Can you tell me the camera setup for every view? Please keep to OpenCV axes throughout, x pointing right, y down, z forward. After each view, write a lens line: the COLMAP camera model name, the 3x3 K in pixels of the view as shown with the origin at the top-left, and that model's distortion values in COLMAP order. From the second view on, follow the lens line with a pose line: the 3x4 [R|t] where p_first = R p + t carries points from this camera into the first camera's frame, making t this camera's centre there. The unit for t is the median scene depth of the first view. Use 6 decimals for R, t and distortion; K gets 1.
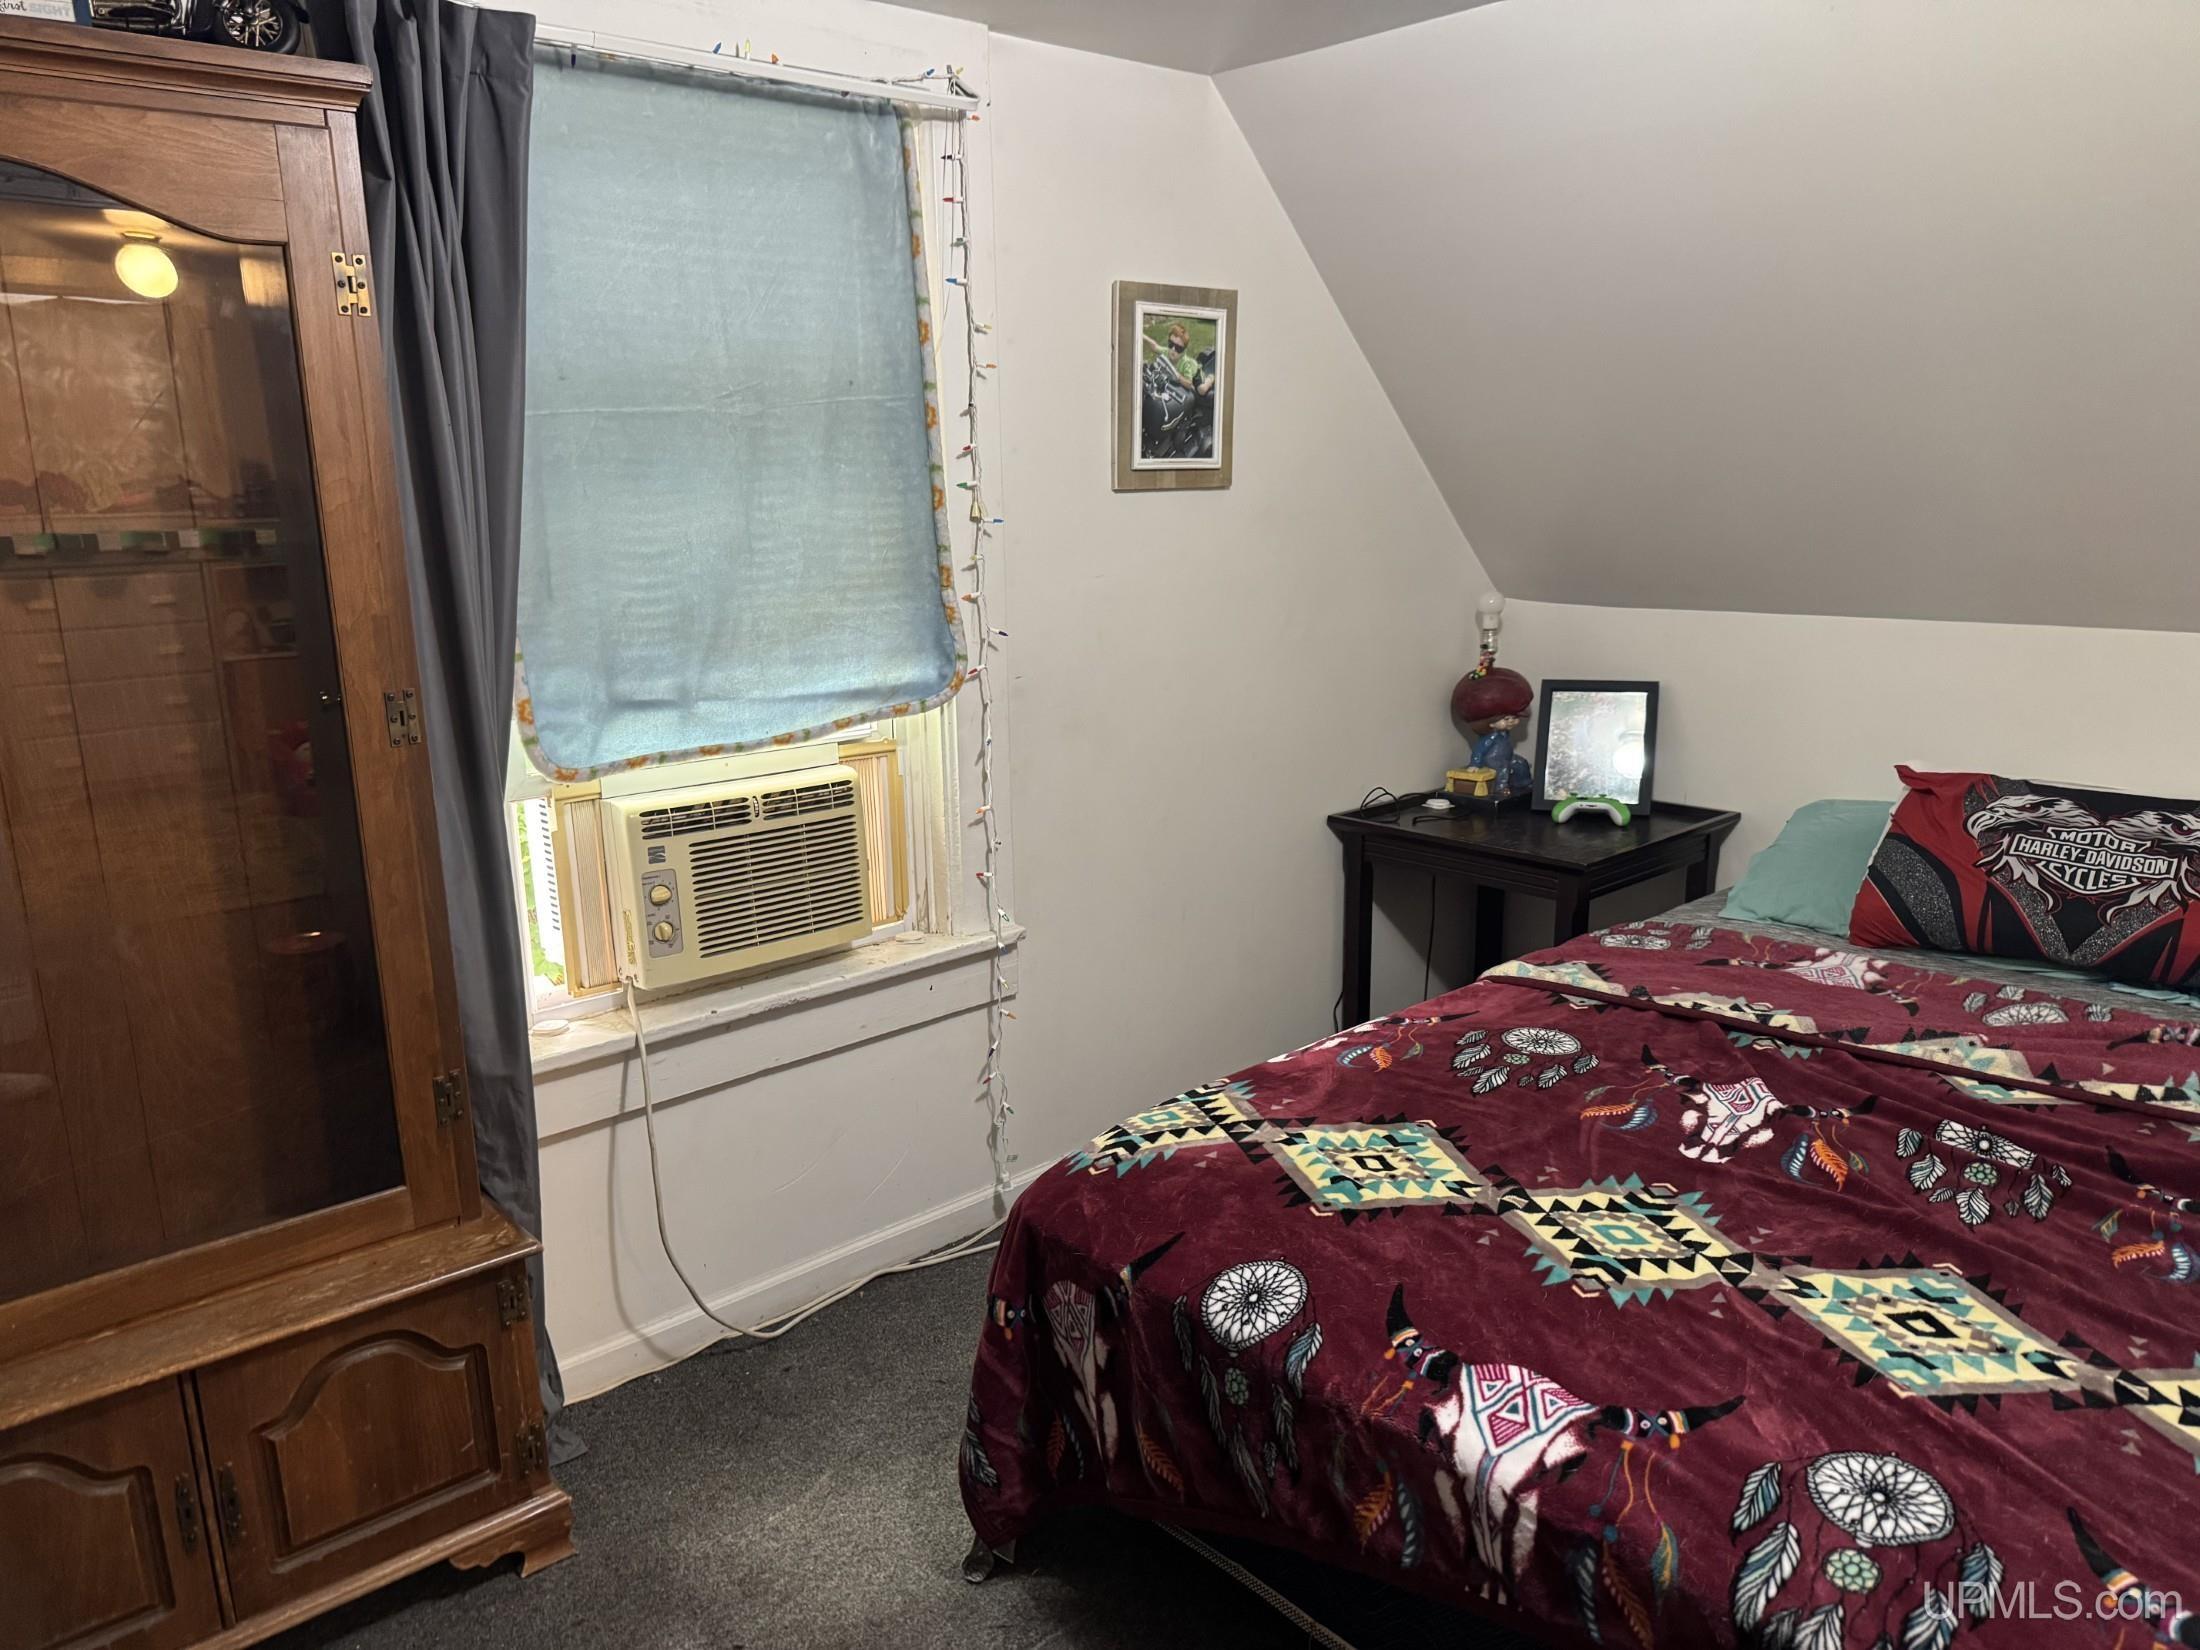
lens RADIAL K [[1548.6, 0, 1104.9], [0, 1548.6, 826.5], [0, 0, 1]] dist [0.019128, -0.010639]
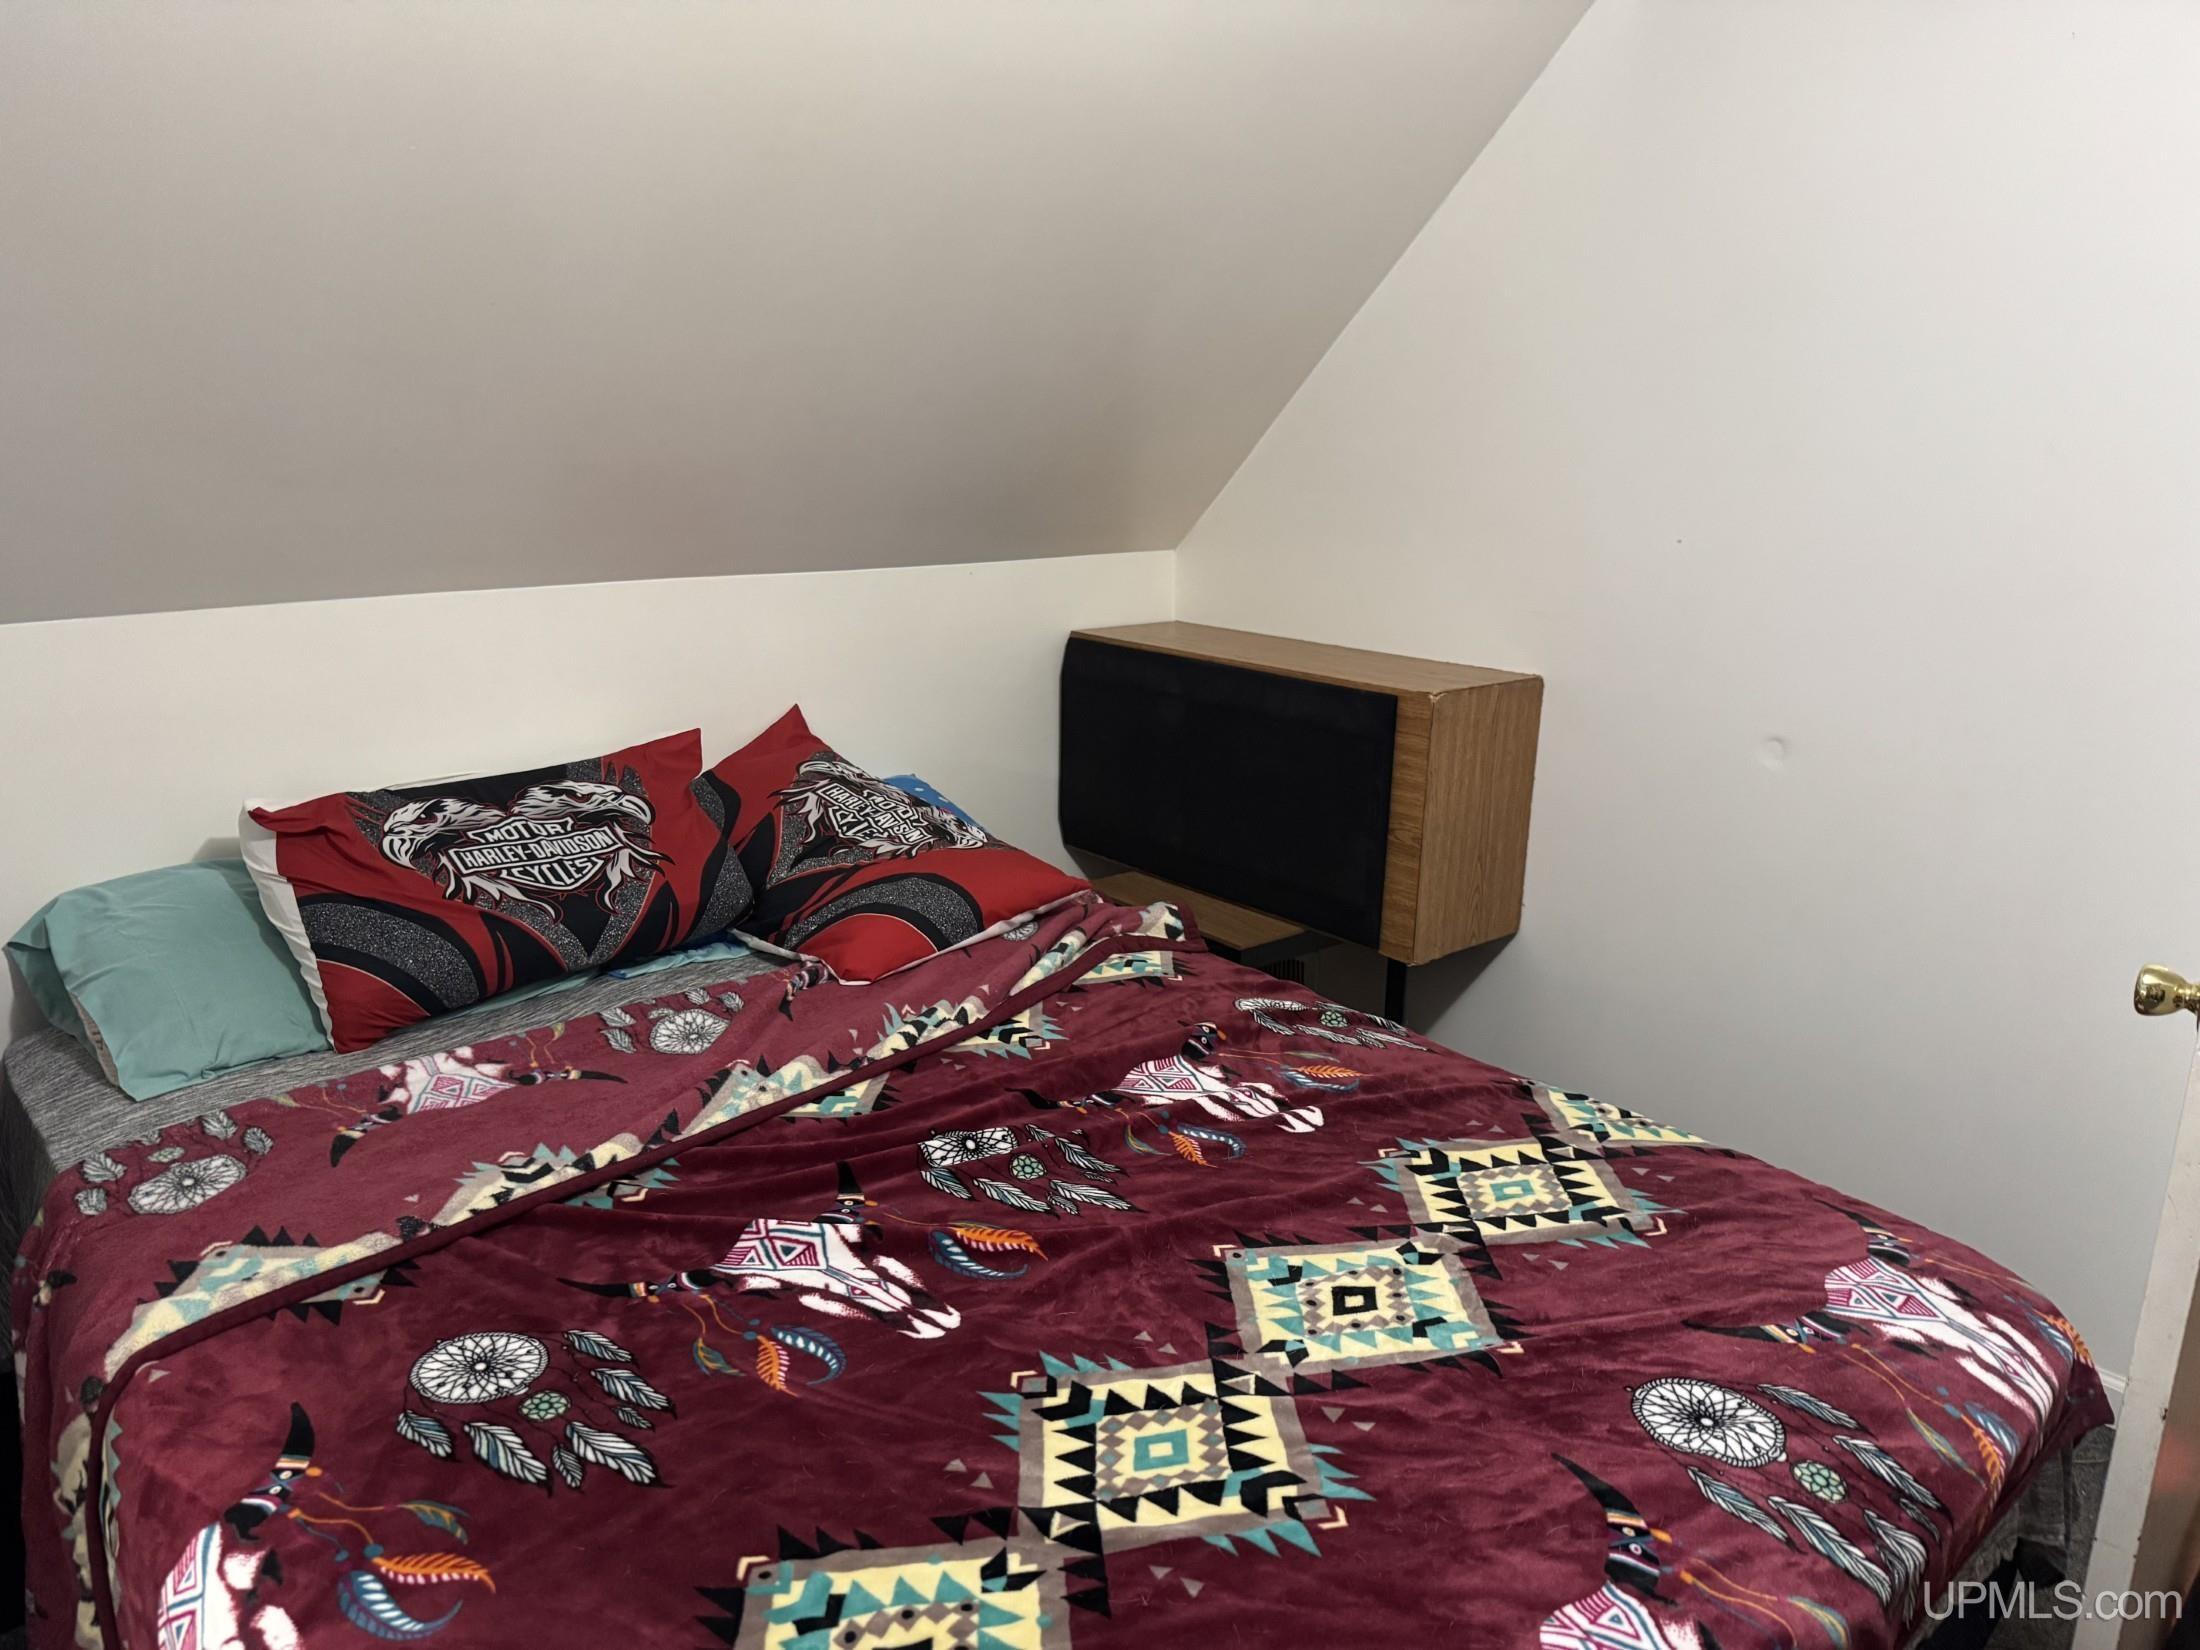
lens RADIAL K [[1548.6, 0, 1103.8], [0, 1548.6, 829.7], [0, 0, 1]] dist [0.019128, -0.010639]
pose [[0.070882, -0.246174, 0.966630, -0.244563], [0.227503, 0.947516, 0.224623, -0.146928], [-0.971194, 0.203990, 0.123167, 0.730346]]
